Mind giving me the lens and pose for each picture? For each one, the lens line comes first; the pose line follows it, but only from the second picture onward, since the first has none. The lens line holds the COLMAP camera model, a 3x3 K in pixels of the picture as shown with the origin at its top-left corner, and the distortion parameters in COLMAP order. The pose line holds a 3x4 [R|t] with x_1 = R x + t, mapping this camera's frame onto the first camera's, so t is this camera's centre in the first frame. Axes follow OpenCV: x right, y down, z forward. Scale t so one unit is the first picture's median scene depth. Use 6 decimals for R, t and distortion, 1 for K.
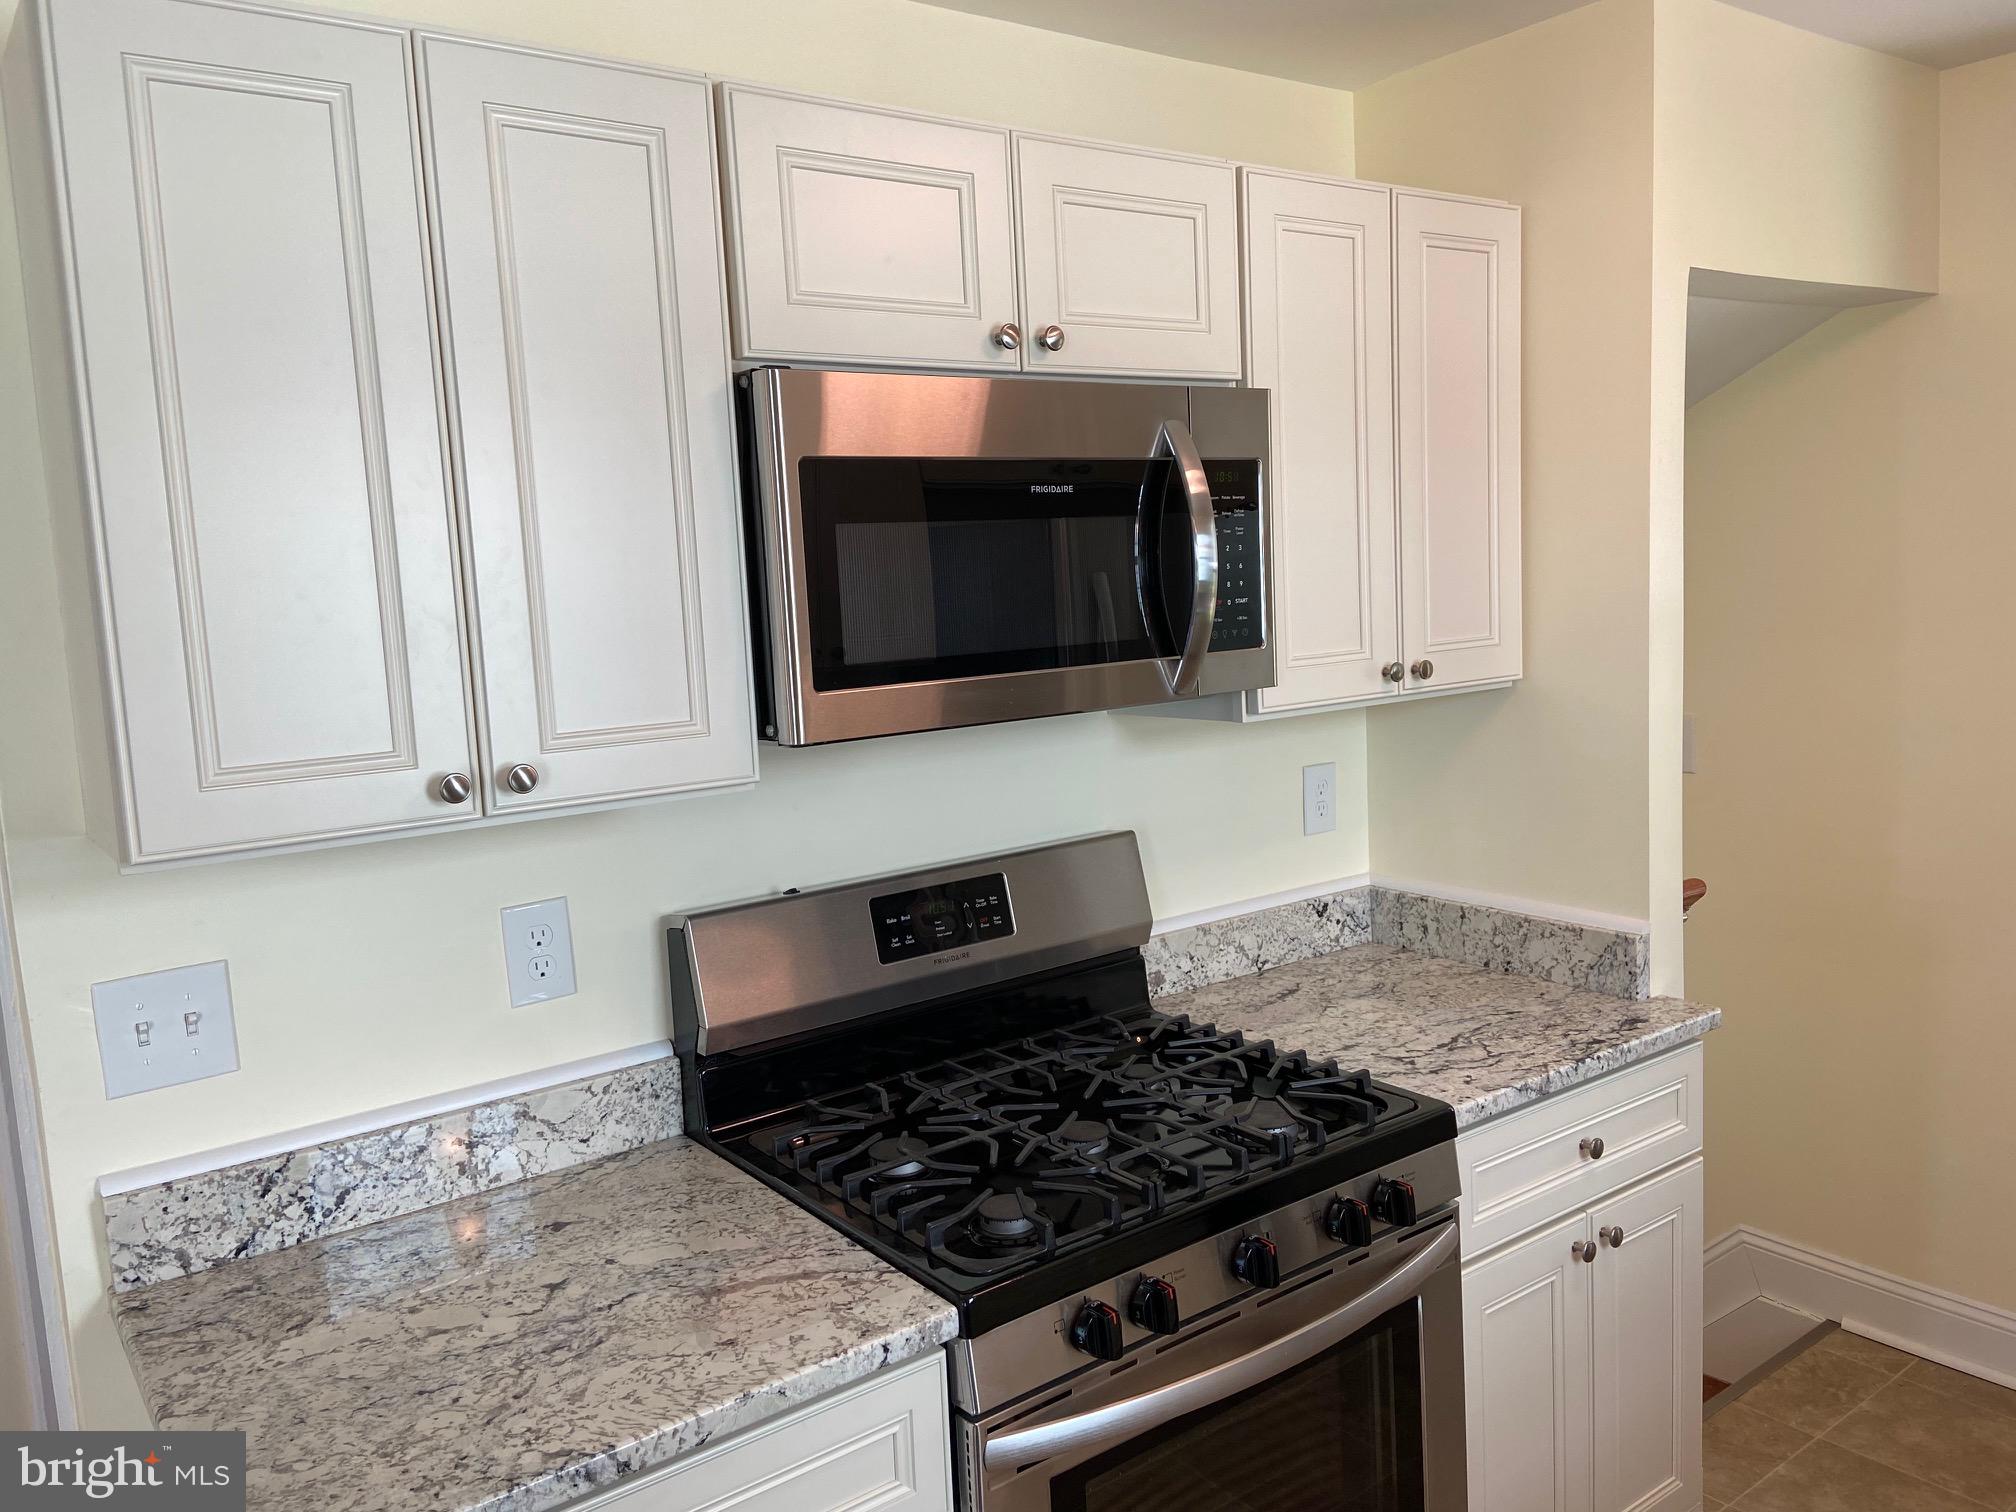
lens RADIAL K [[1521.8, 0, 1008.8], [0, 1521.8, 749.6], [0, 0, 1]] dist [0.112217, -0.129253]
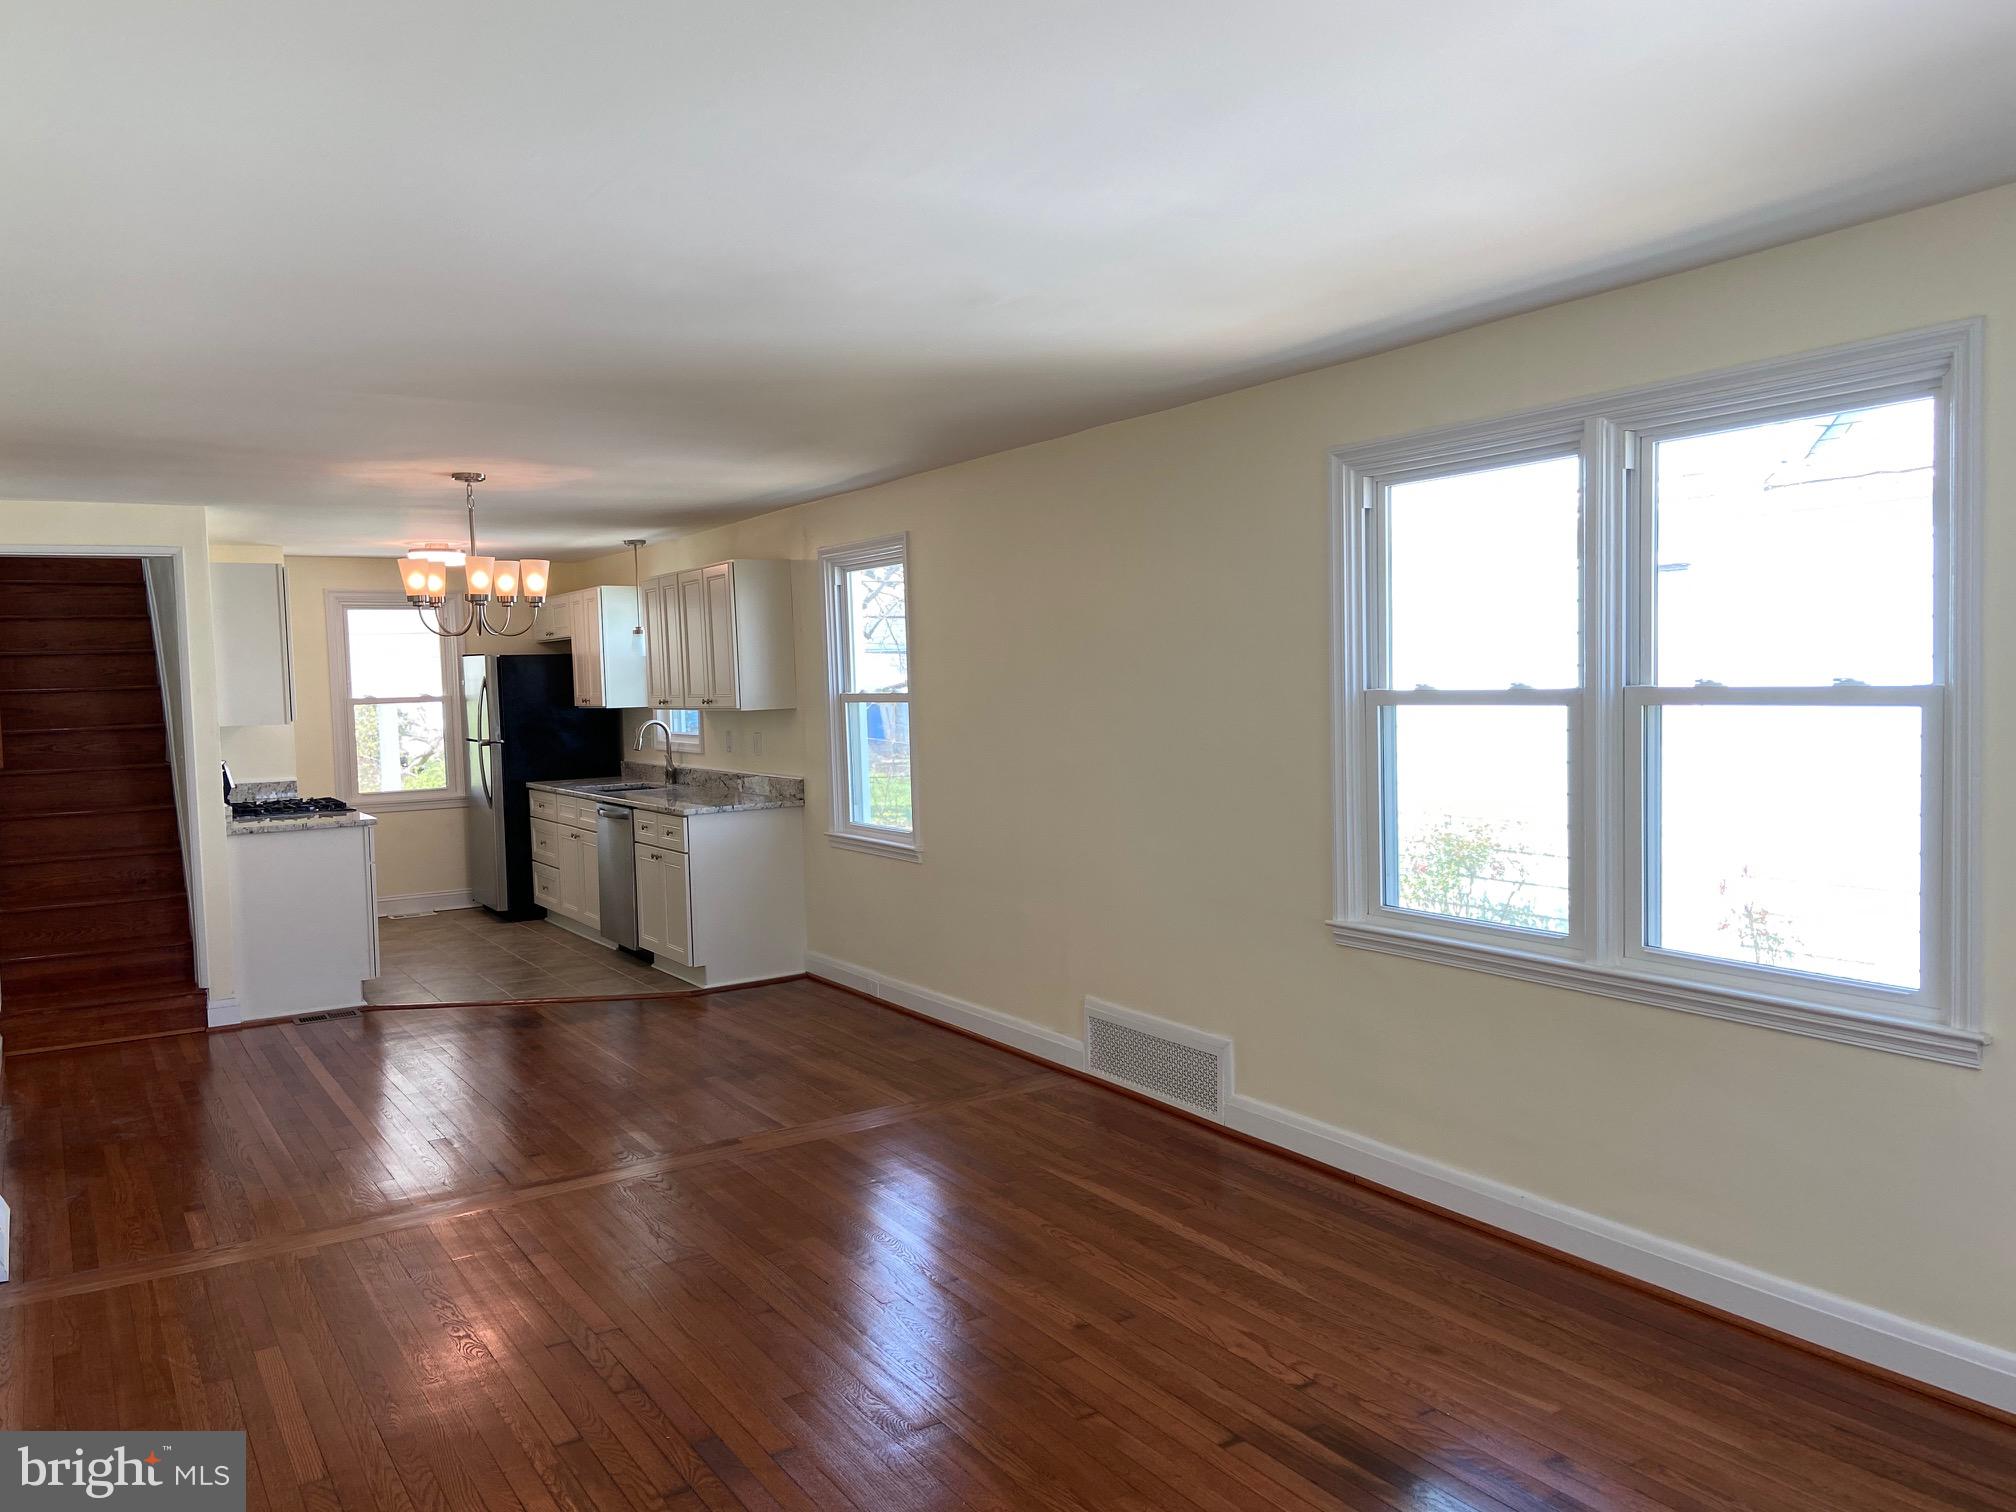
lens RADIAL K [[1521.8, 0, 1017.5], [0, 1521.8, 750.1], [0, 0, 1]] dist [0.112217, -0.129253]
pose [[0.081459, -0.008783, 0.996638, -4.115885], [0.141735, 0.989900, -0.002861, 0.386960], [-0.986547, 0.141492, 0.081881, -1.387588]]
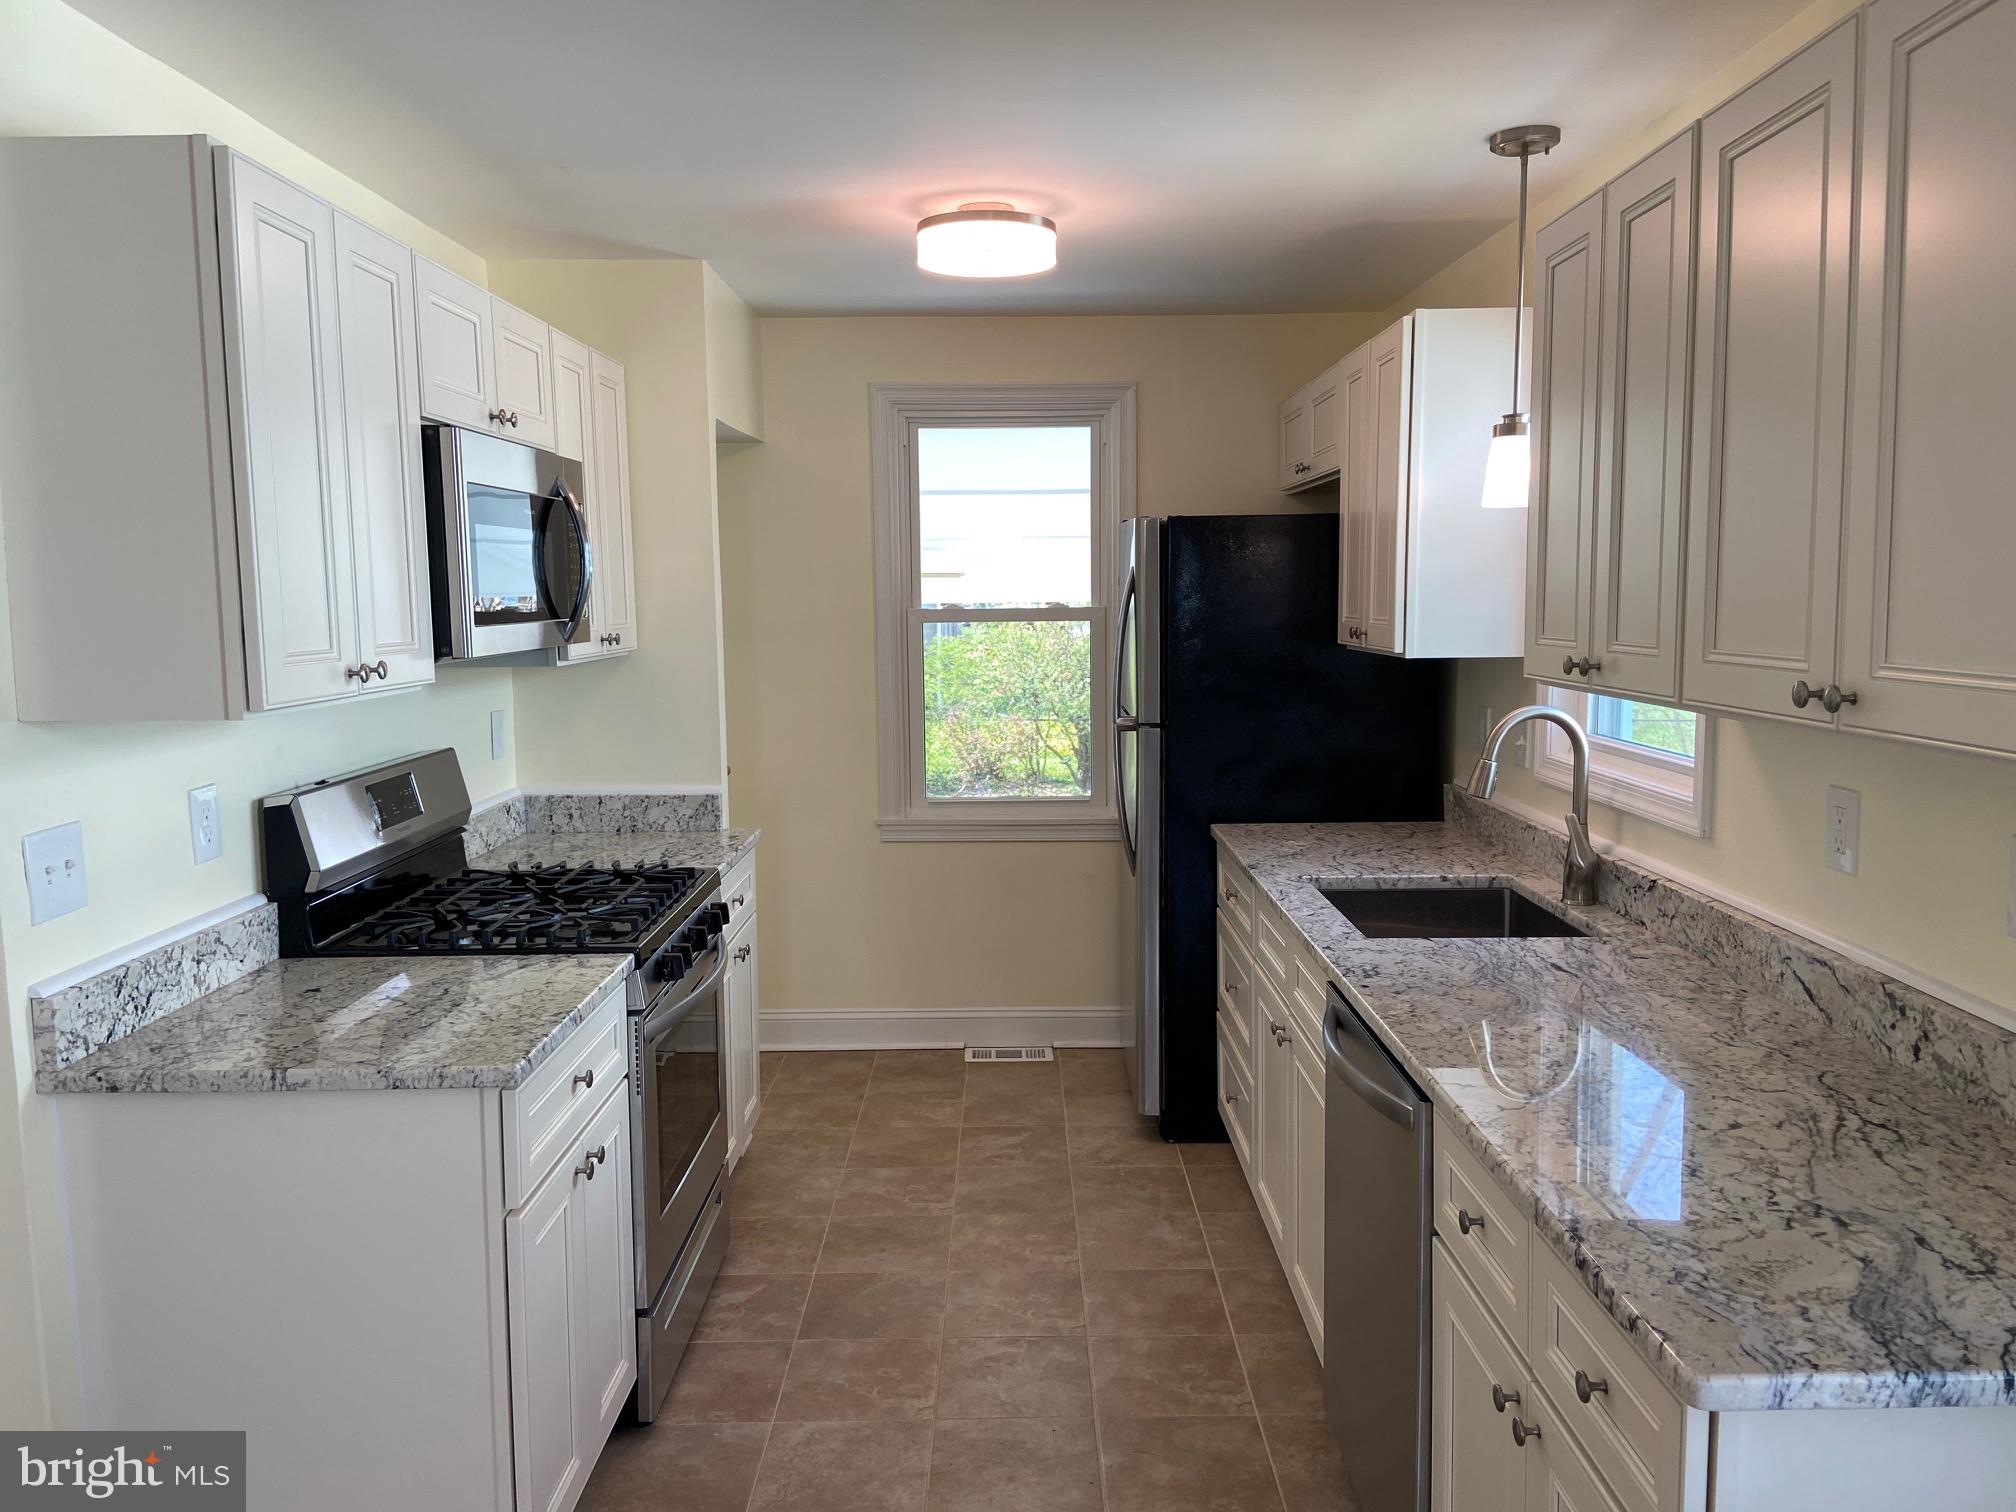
lens RADIAL K [[1521.8, 0, 1015.9], [0, 1521.8, 758.5], [0, 0, 1]] dist [0.112217, -0.129253]
pose [[0.595301, -0.049320, 0.801988, -0.960188], [0.076992, 0.997023, 0.004165, 0.122149], [-0.799806, 0.059267, 0.597326, -0.378060]]
